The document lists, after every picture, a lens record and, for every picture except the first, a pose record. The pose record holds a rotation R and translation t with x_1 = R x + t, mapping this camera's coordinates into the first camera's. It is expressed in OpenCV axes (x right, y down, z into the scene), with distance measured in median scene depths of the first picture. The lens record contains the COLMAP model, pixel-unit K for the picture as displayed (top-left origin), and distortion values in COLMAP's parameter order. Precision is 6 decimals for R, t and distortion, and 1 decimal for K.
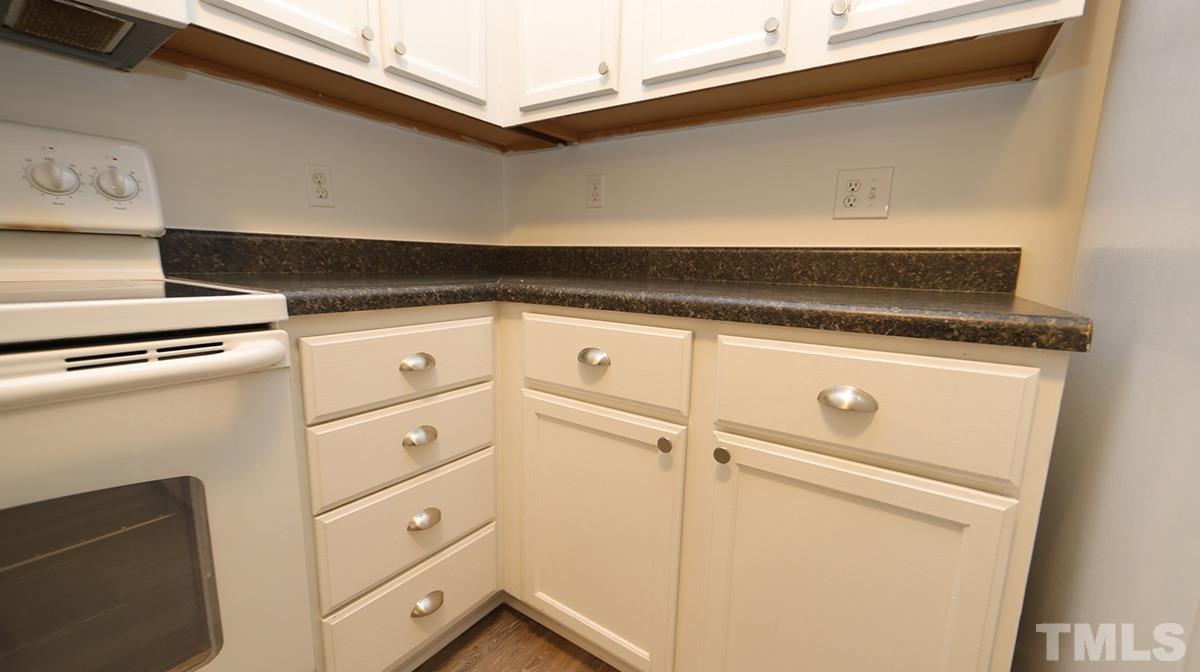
lens RADIAL K [[469.5, 0, 601.5], [0, 469.5, 337.8], [0, 0, 1]] dist [0.005630, -0.000037]
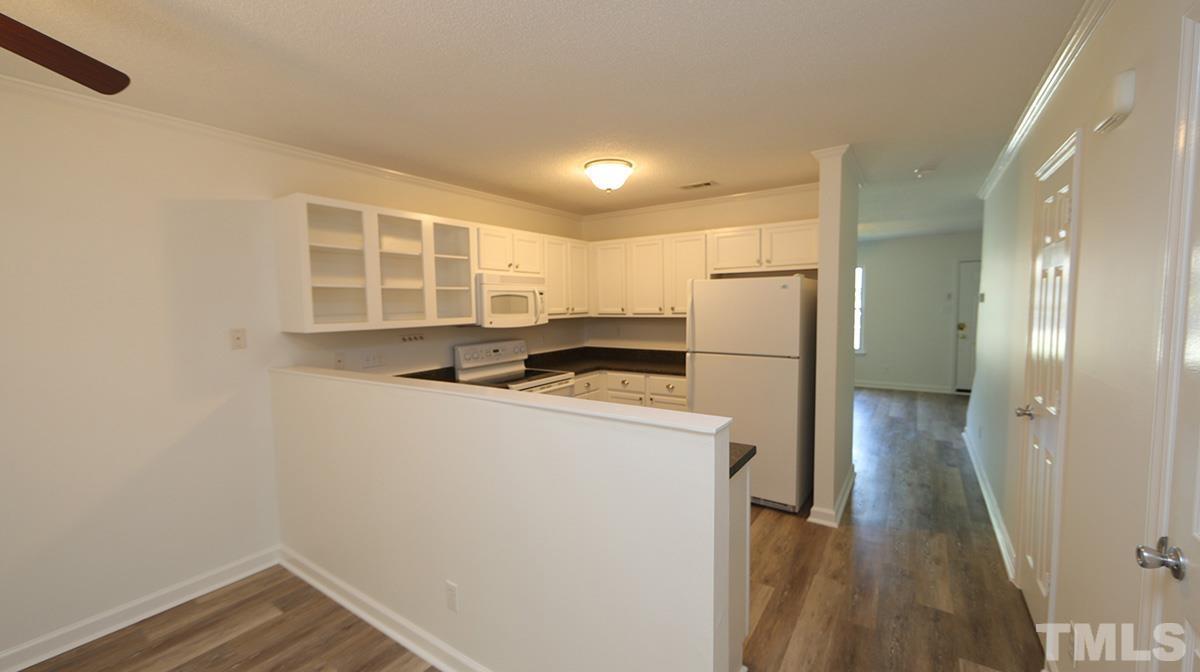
lens RADIAL K [[469.5, 0, 605.1], [0, 469.5, 335.6], [0, 0, 1]] dist [0.005630, -0.000037]
pose [[0.998783, -0.048532, -0.008740, -0.156430], [0.047599, 0.995129, -0.086327, -0.022151], [0.012887, 0.085806, 0.996229, -3.820311]]
